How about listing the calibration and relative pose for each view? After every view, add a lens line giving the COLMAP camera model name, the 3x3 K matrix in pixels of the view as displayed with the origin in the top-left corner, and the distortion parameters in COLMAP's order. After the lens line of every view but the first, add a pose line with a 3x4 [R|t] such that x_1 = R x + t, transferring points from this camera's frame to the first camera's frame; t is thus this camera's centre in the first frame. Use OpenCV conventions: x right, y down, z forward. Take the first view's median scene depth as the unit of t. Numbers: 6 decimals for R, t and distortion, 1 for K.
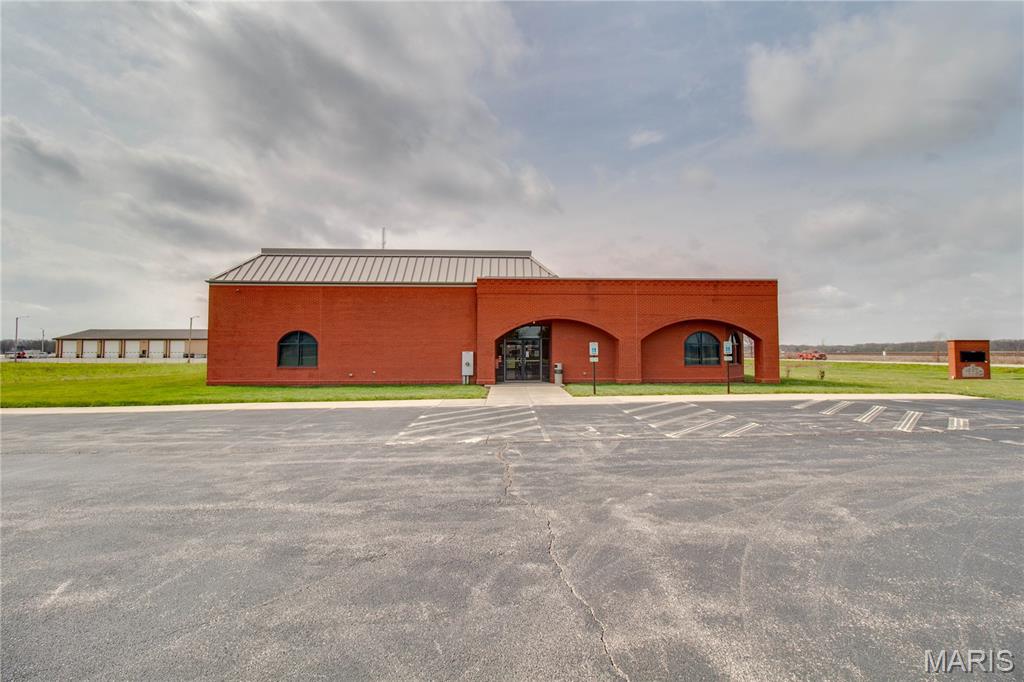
lens RADIAL K [[436.3, 0, 517.2], [0, 436.3, 352.2], [0, 0, 1]] dist [-0.001703, -0.000387]
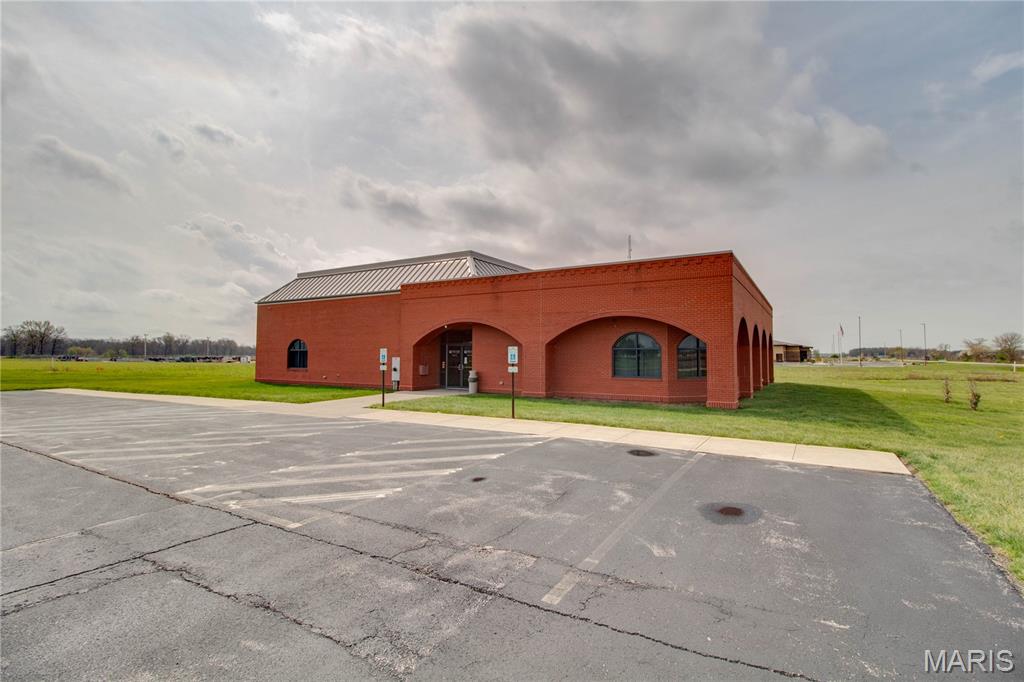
lens RADIAL K [[474.4, 0, 512.6], [0, 474.4, 330.1], [0, 0, 1]] dist [-0.003232, -0.000348]
pose [[0.834143, -0.024778, -0.550992, 0.712617], [0.002060, 0.999123, -0.041811, -0.017868], [0.551545, 0.033741, 0.833462, 0.224160]]
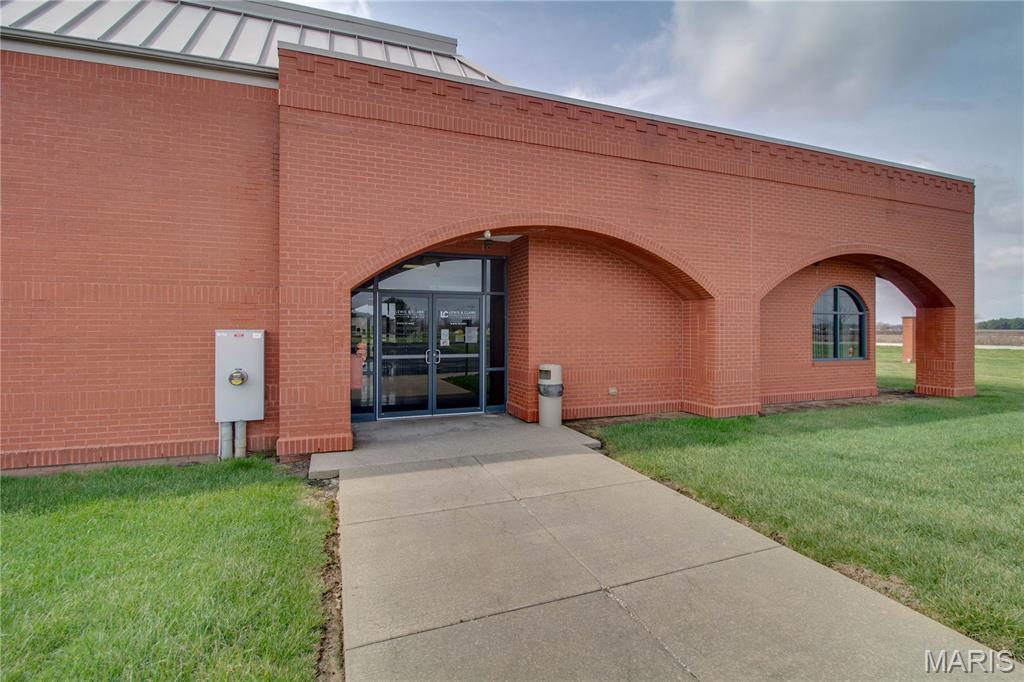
lens RADIAL K [[474.4, 0, 512.6], [0, 474.4, 330.1], [0, 0, 1]] dist [-0.003232, -0.000348]
pose [[0.947927, -0.000788, 0.318487, -0.048818], [0.001719, 0.999995, -0.002643, -0.000087], [-0.318483, 0.003053, 0.947924, 0.670344]]
